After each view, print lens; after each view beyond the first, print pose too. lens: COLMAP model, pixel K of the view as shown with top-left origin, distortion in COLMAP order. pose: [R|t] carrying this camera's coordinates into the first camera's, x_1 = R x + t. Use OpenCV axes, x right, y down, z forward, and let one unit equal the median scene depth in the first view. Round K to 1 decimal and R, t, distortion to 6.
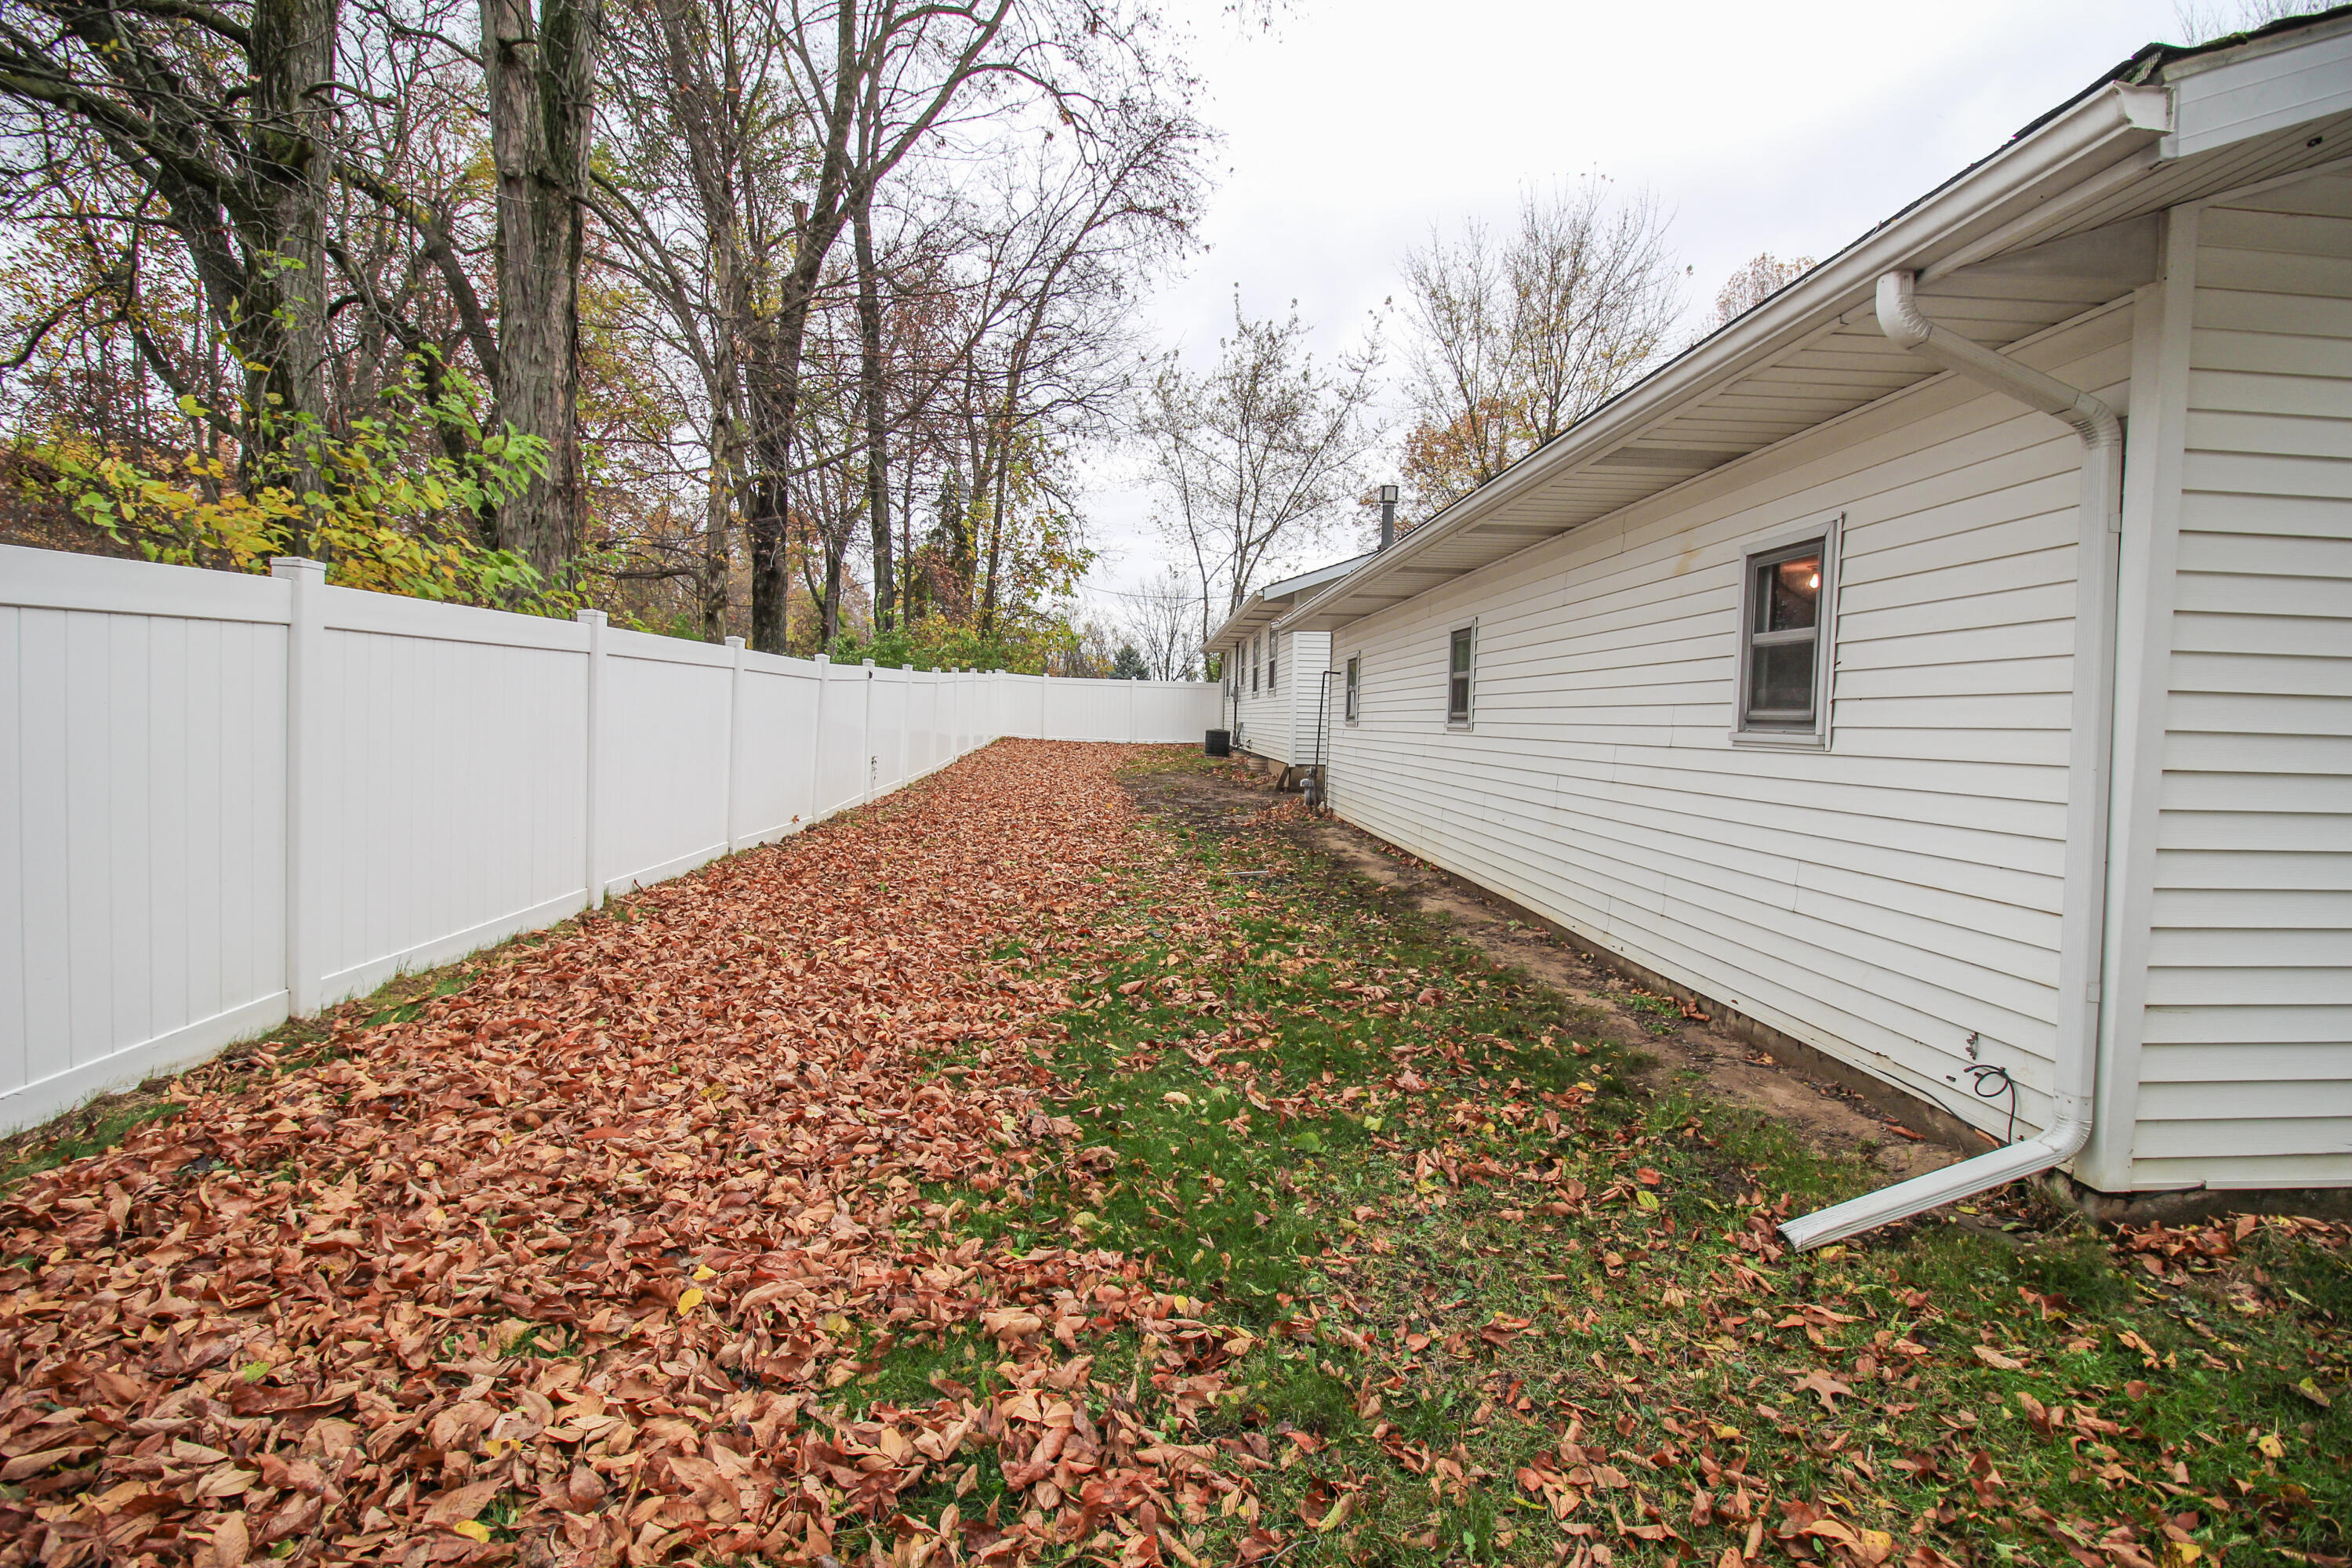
lens RADIAL K [[1091.5, 0, 1178.2], [0, 1091.5, 776.6], [0, 0, 1]] dist [0.000359, -0.013249]
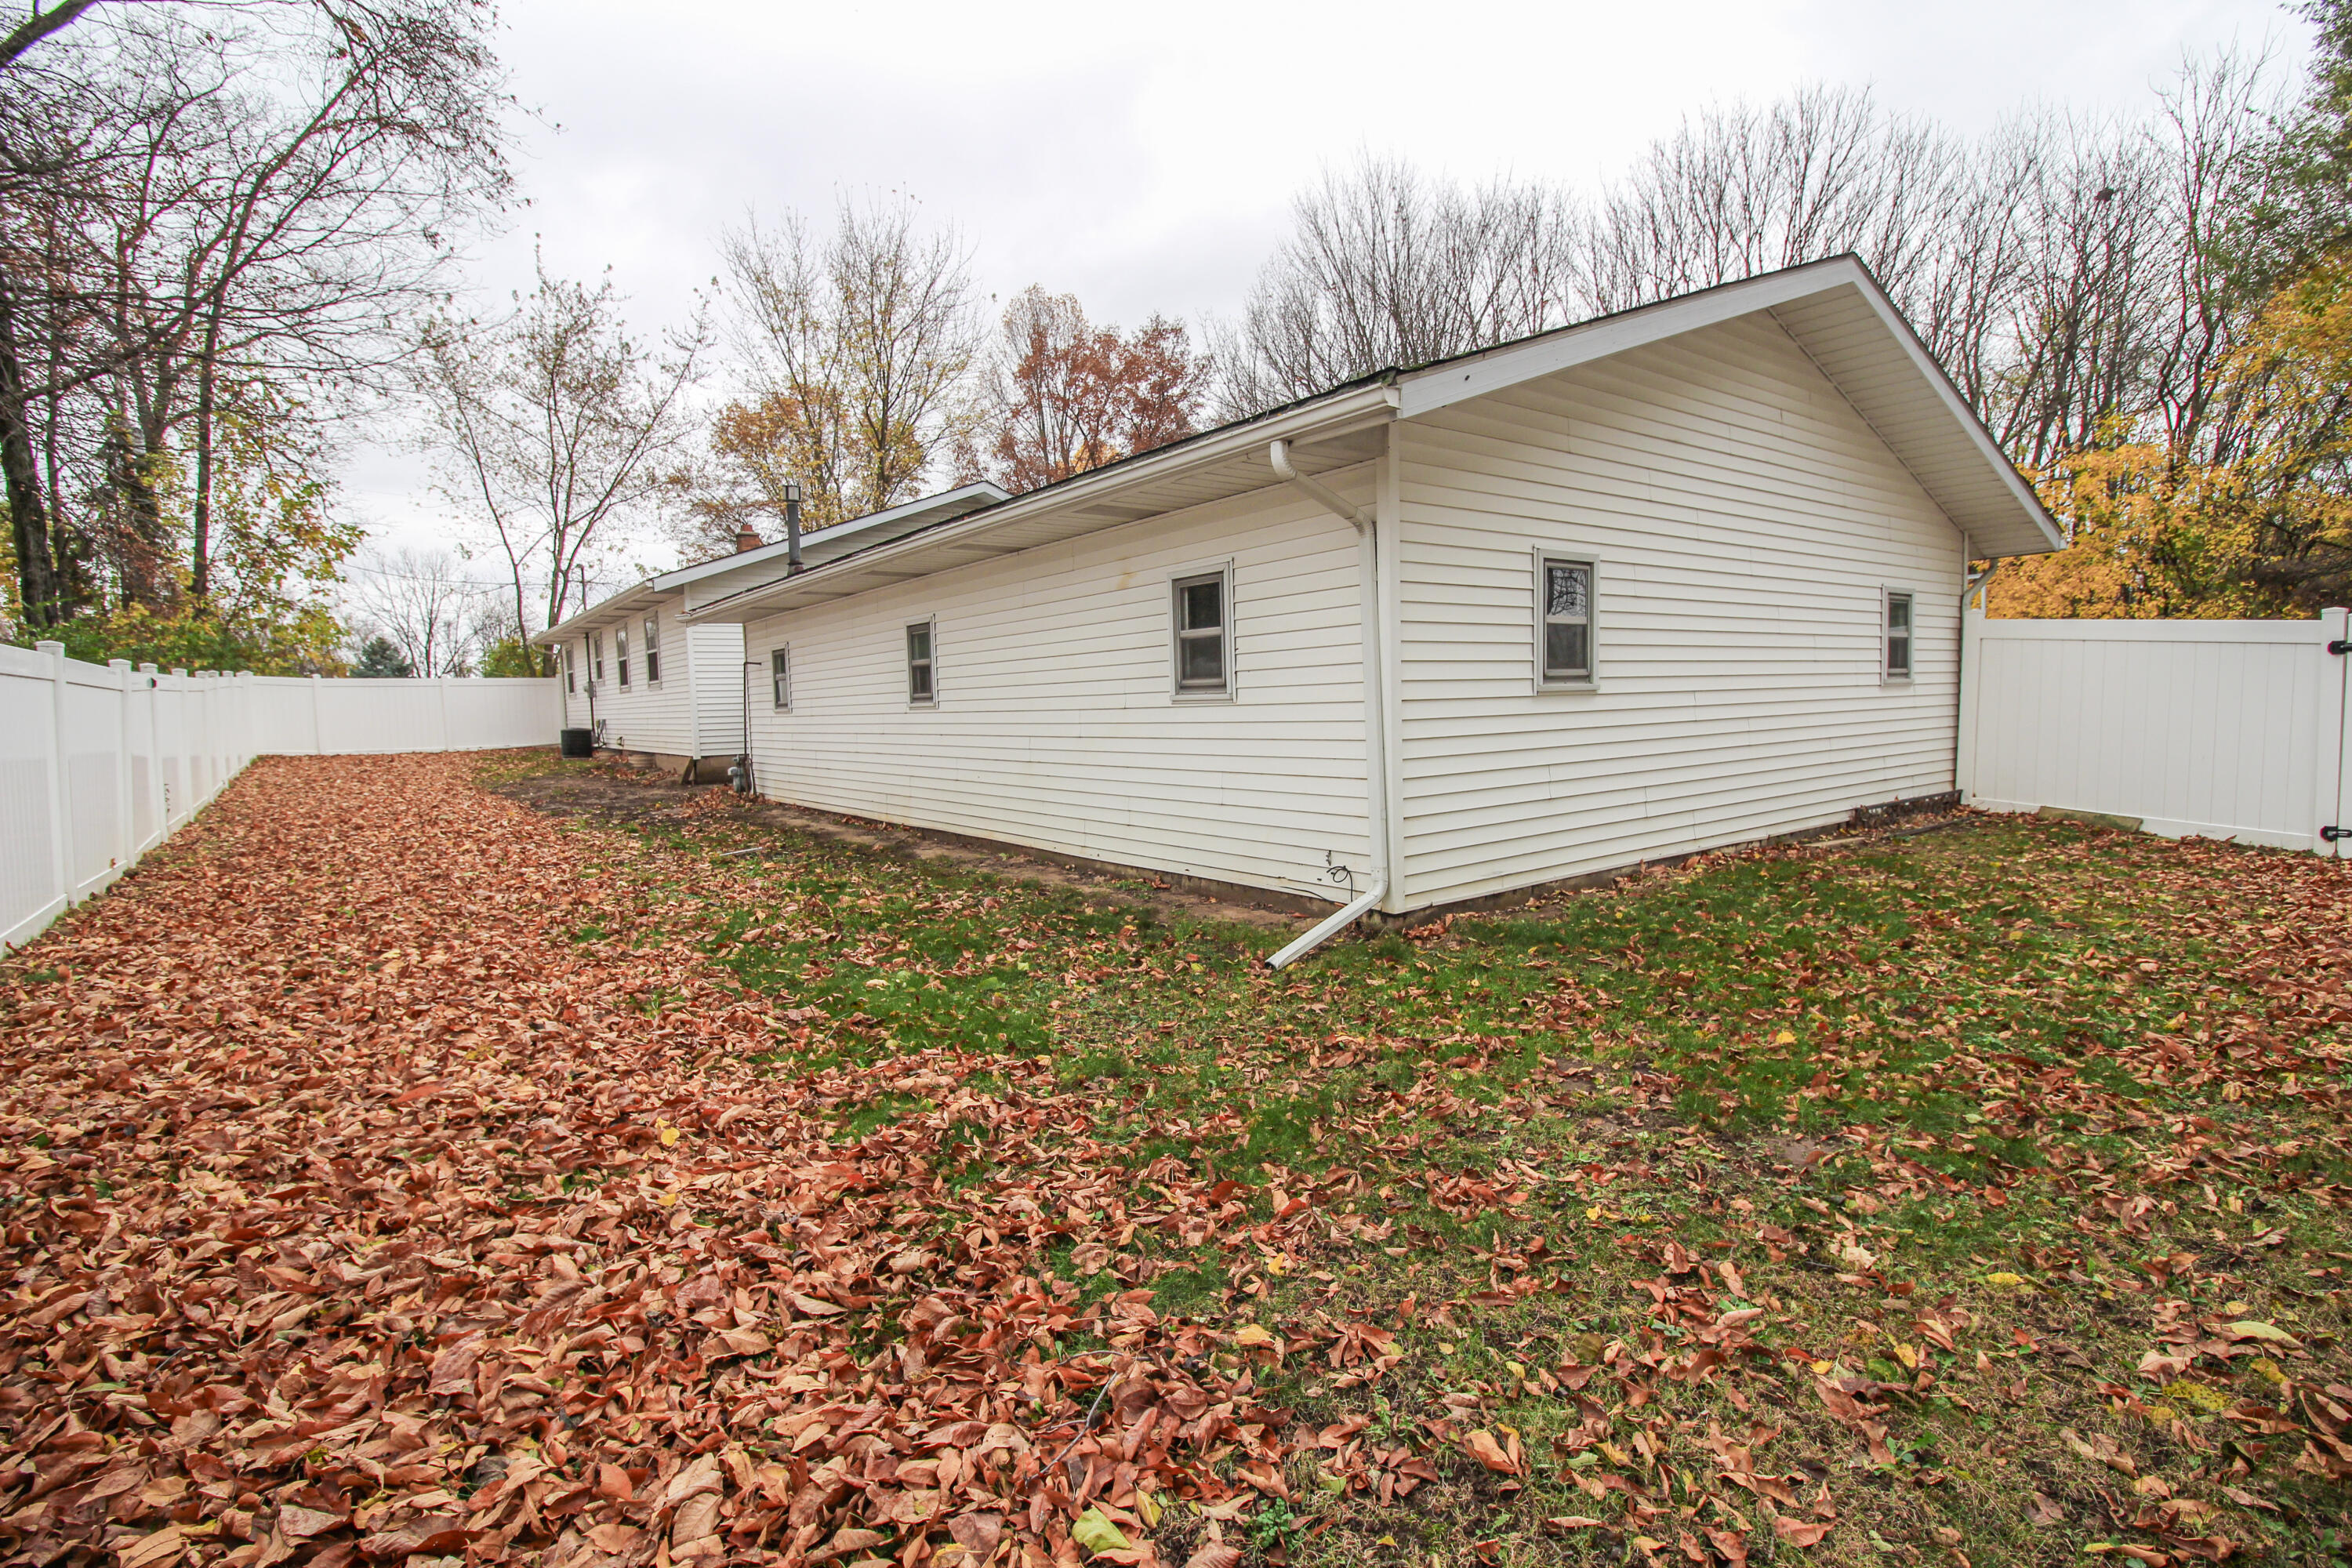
lens RADIAL K [[1091.5, 0, 1178.2], [0, 1091.5, 776.6], [0, 0, 1]] dist [0.000359, -0.013249]
pose [[0.824839, -0.086069, 0.558777, -0.322347], [0.078485, 0.996206, 0.037591, 0.015008], [-0.559893, 0.012850, 0.828465, -0.248870]]
